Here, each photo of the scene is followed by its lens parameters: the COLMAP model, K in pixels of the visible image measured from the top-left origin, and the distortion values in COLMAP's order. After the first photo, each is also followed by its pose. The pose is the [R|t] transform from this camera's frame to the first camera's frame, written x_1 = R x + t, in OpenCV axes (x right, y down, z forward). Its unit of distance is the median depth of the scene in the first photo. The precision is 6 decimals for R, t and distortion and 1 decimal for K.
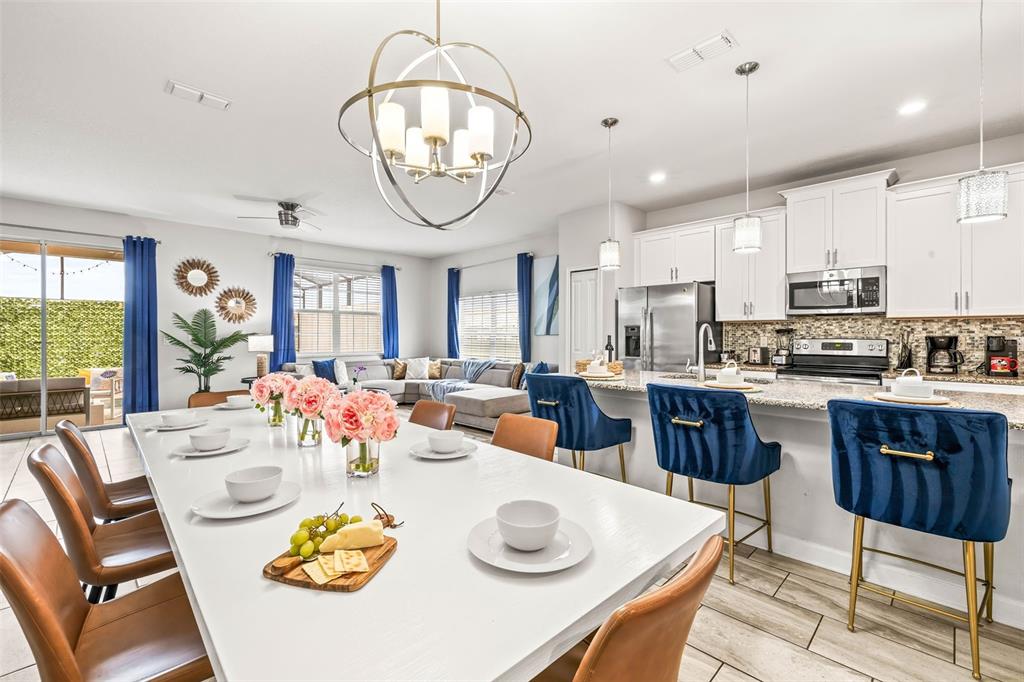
lens RADIAL K [[448.3, 0, 512.0], [0, 448.3, 341.0], [0, 0, 1]] dist [-0.000202, -0.000034]
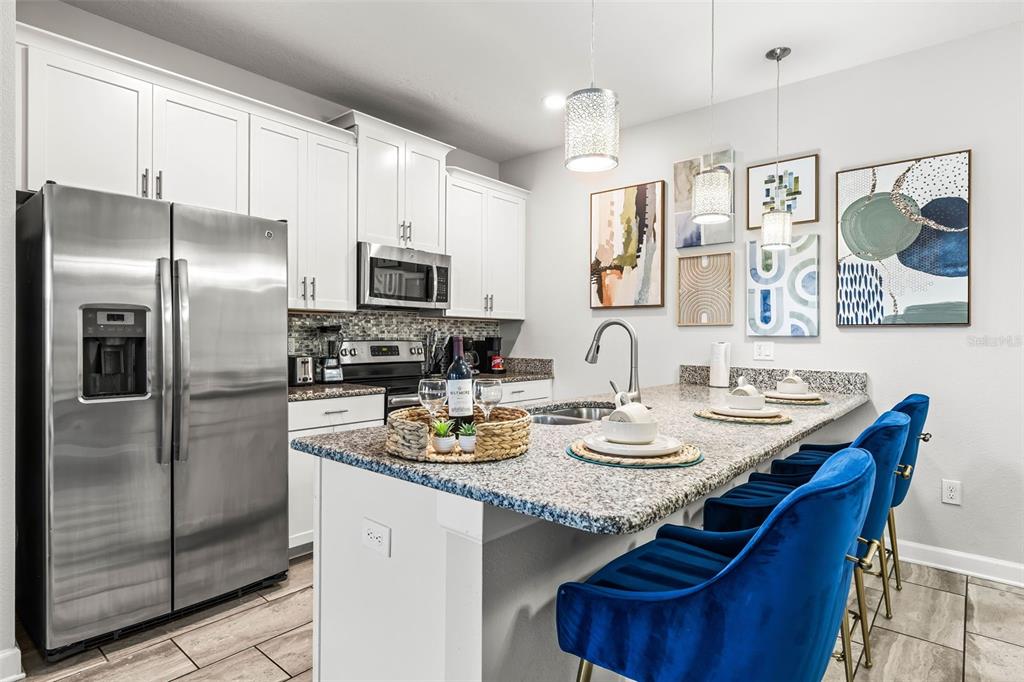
lens RADIAL K [[539.9, 0, 512.0], [0, 539.9, 341.0], [0, 0, 1]] dist [-0.000079, 0.000276]
pose [[-0.081657, -0.008369, 0.996625, -0.190383], [0.003618, 0.999956, 0.008694, -0.011305], [-0.996654, 0.004316, -0.081623, 0.851059]]
